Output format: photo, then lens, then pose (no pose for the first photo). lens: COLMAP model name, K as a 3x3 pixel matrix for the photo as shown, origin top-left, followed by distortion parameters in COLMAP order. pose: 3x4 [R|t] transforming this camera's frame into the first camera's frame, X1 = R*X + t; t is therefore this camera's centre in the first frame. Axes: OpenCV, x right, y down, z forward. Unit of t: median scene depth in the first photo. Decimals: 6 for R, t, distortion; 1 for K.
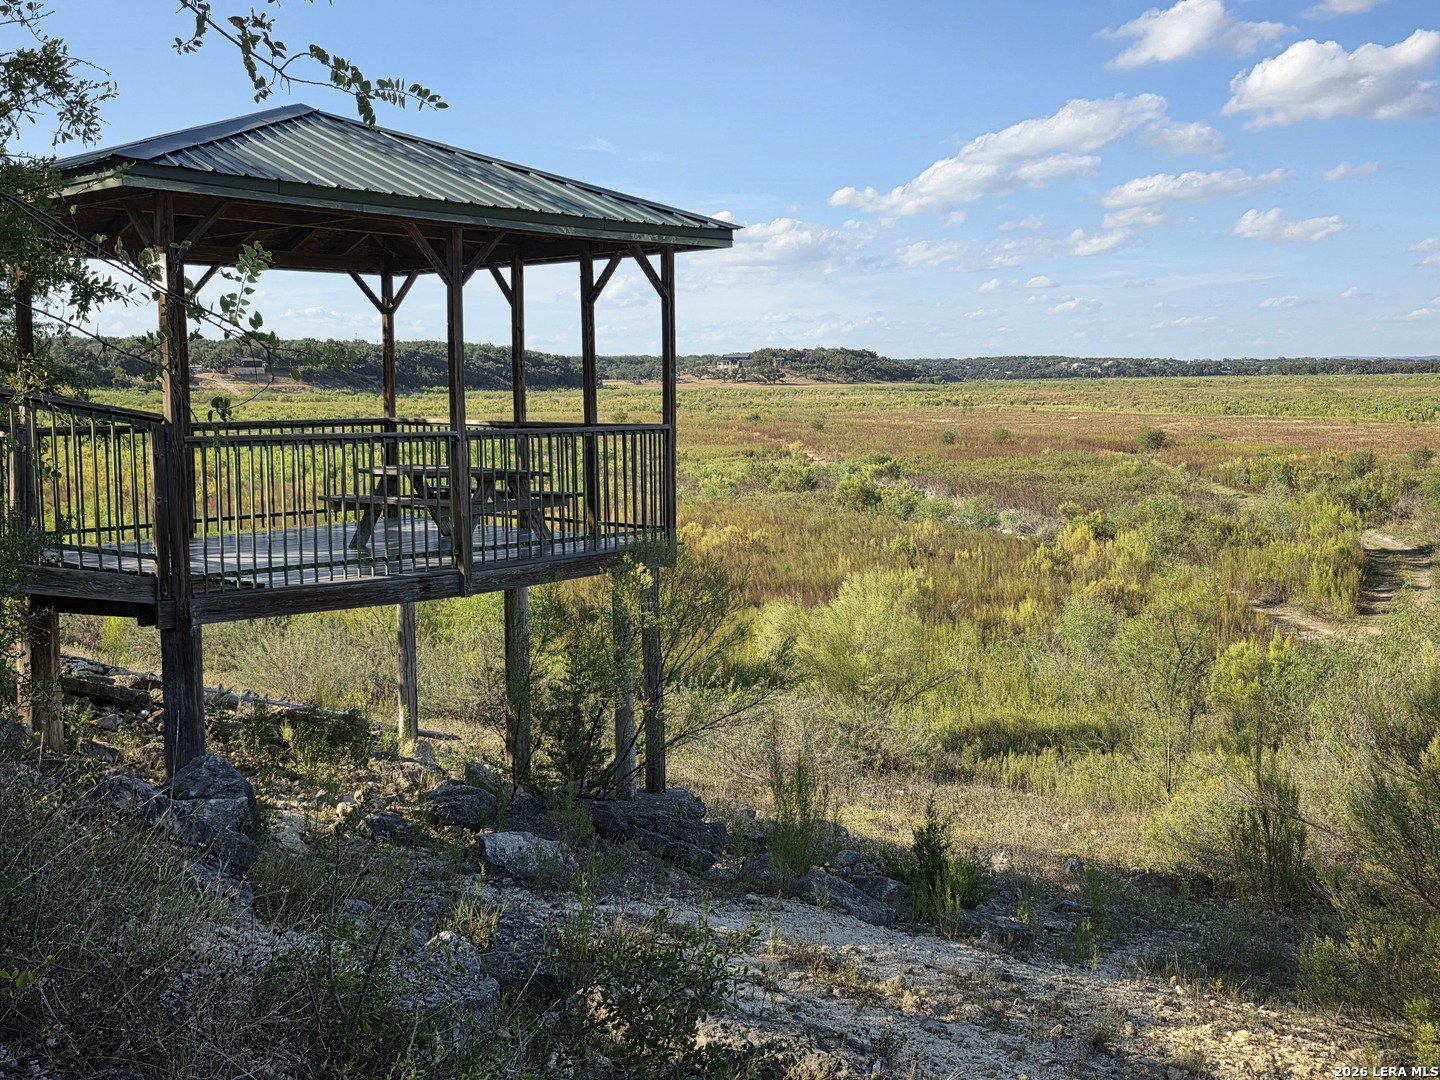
lens RADIAL K [[1516.0, 0, 720.0], [0, 1516.0, 540.0], [0, 0, 1]] dist [0.052547, -0.004843]
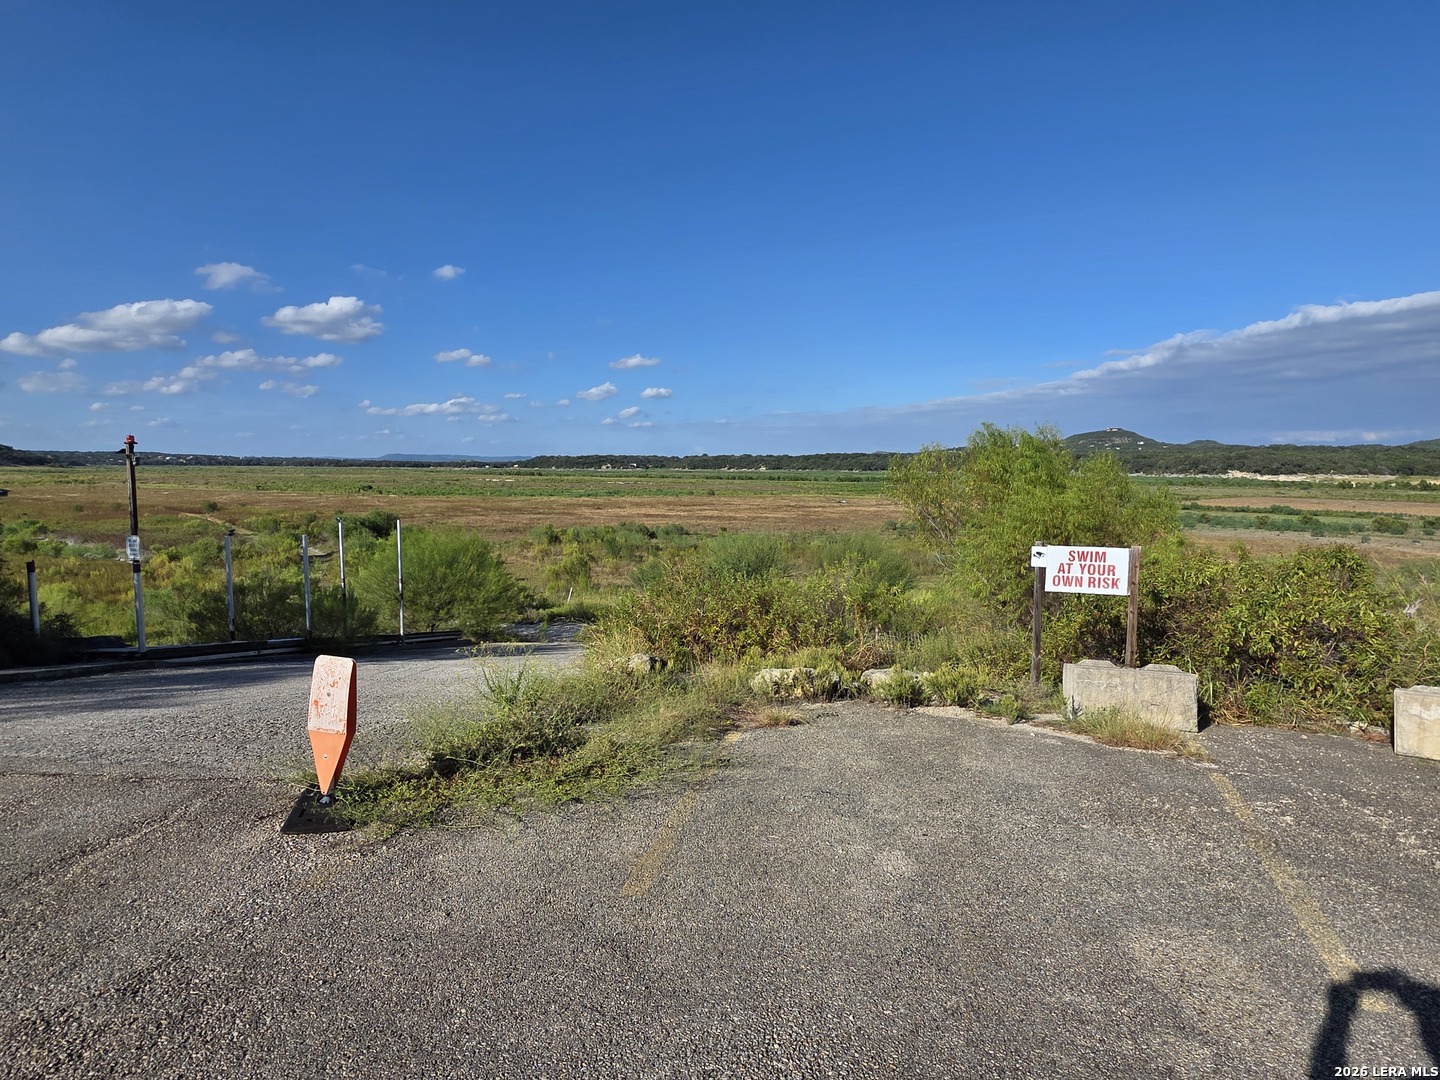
lens RADIAL K [[765.1, 0, 720.0], [0, 765.1, 540.0], [0, 0, 1]] dist [-0.001054, 0.002745]
pose [[0.661936, -0.056702, 0.747412, -0.024006], [0.061661, 0.997874, 0.021094, -0.002069], [-0.747020, 0.032123, 0.664026, -0.147688]]
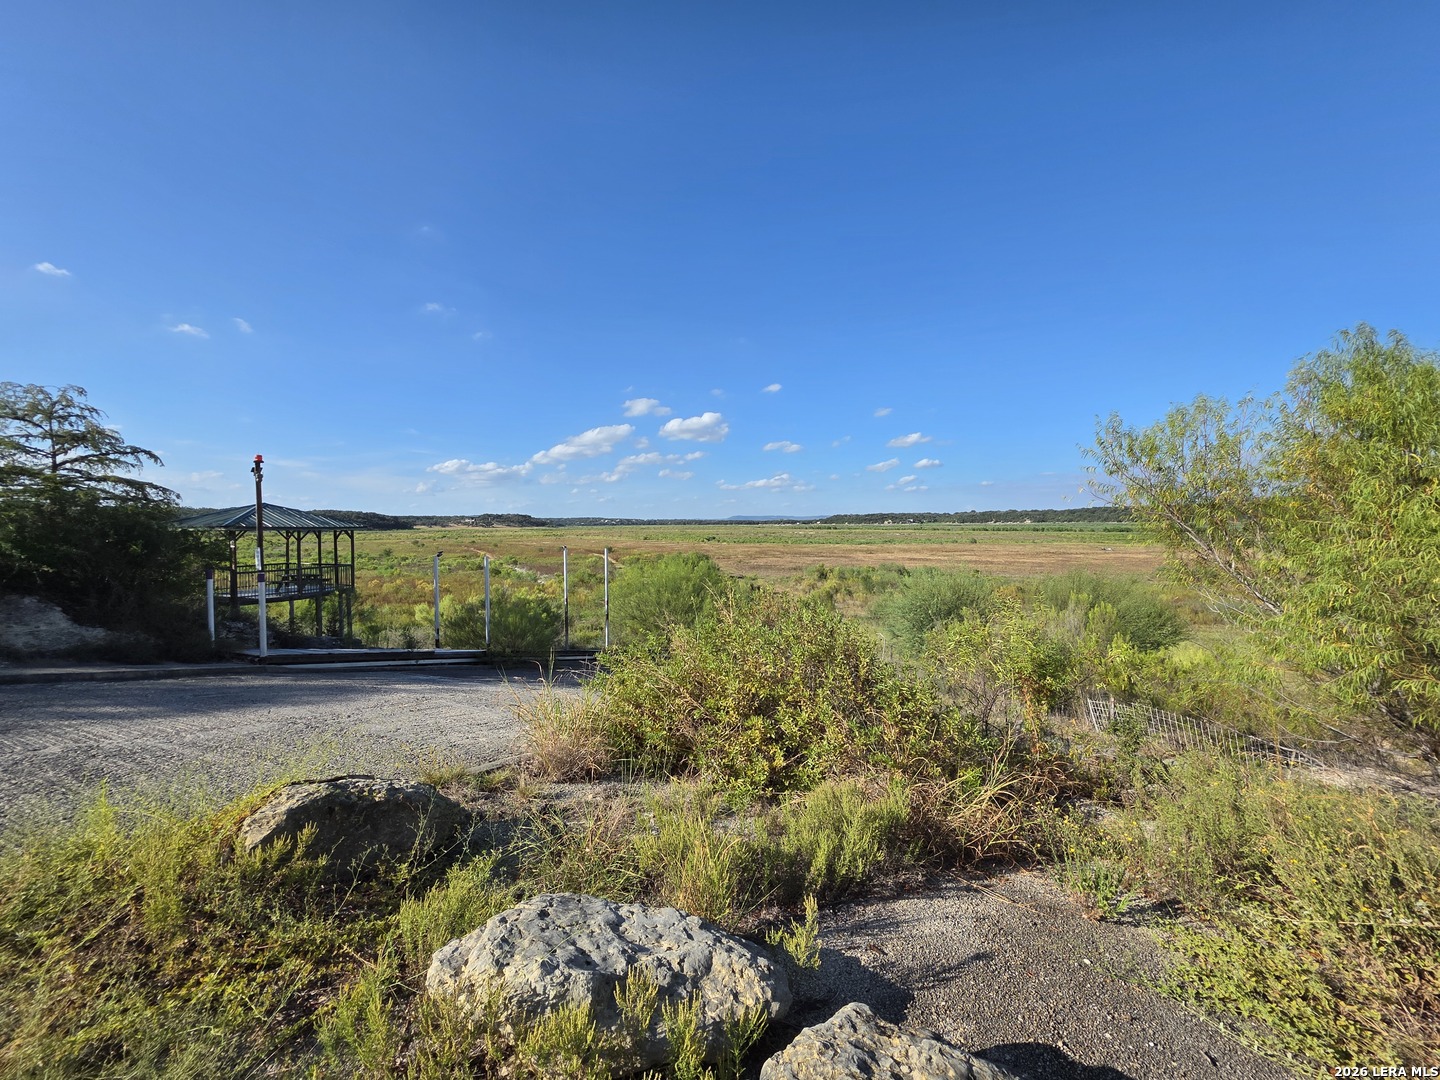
lens RADIAL K [[571.7, 0, 720.0], [0, 571.7, 540.0], [0, 0, 1]] dist [0.011188, -0.000026]
pose [[0.918807, -0.007812, 0.394630, 0.032827], [0.038184, 0.996874, -0.069170, 0.002158], [-0.392856, 0.078623, 0.916233, -0.121995]]
